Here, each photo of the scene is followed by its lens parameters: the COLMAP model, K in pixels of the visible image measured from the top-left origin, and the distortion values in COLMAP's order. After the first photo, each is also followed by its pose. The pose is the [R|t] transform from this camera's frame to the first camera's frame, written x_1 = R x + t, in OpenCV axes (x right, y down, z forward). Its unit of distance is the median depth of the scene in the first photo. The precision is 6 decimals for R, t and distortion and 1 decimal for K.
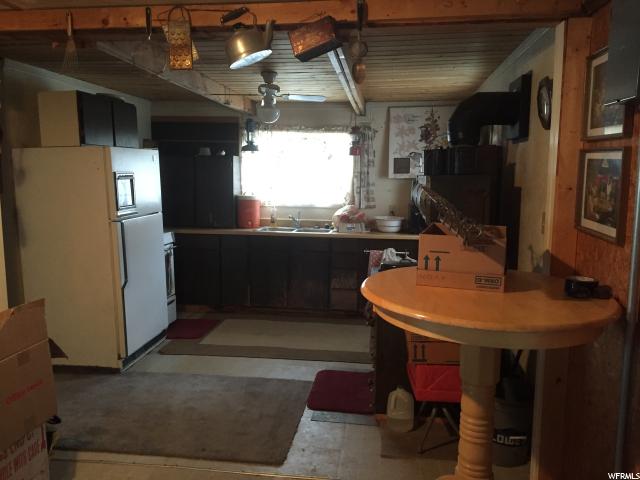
lens RADIAL K [[538.5, 0, 318.1], [0, 538.5, 241.4], [0, 0, 1]] dist [-0.003569, -0.004016]
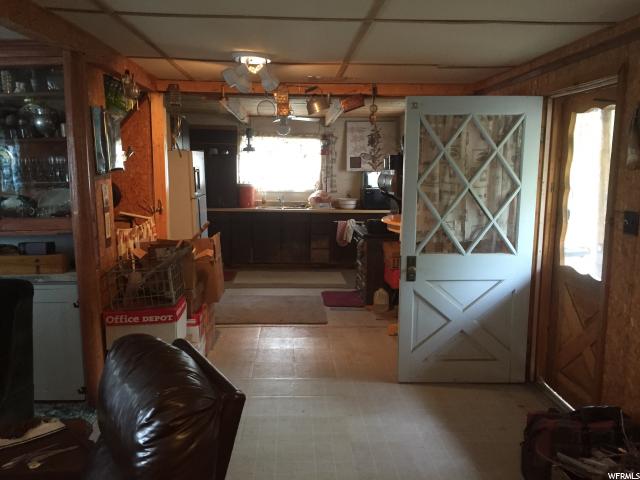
lens RADIAL K [[538.5, 0, 320.6], [0, 538.5, 240.3], [0, 0, 1]] dist [-0.003569, -0.004016]
pose [[0.983234, -0.021254, 0.181108, -0.200438], [0.019423, 0.999741, 0.011880, 0.047925], [-0.181313, -0.008163, 0.983391, -0.395273]]
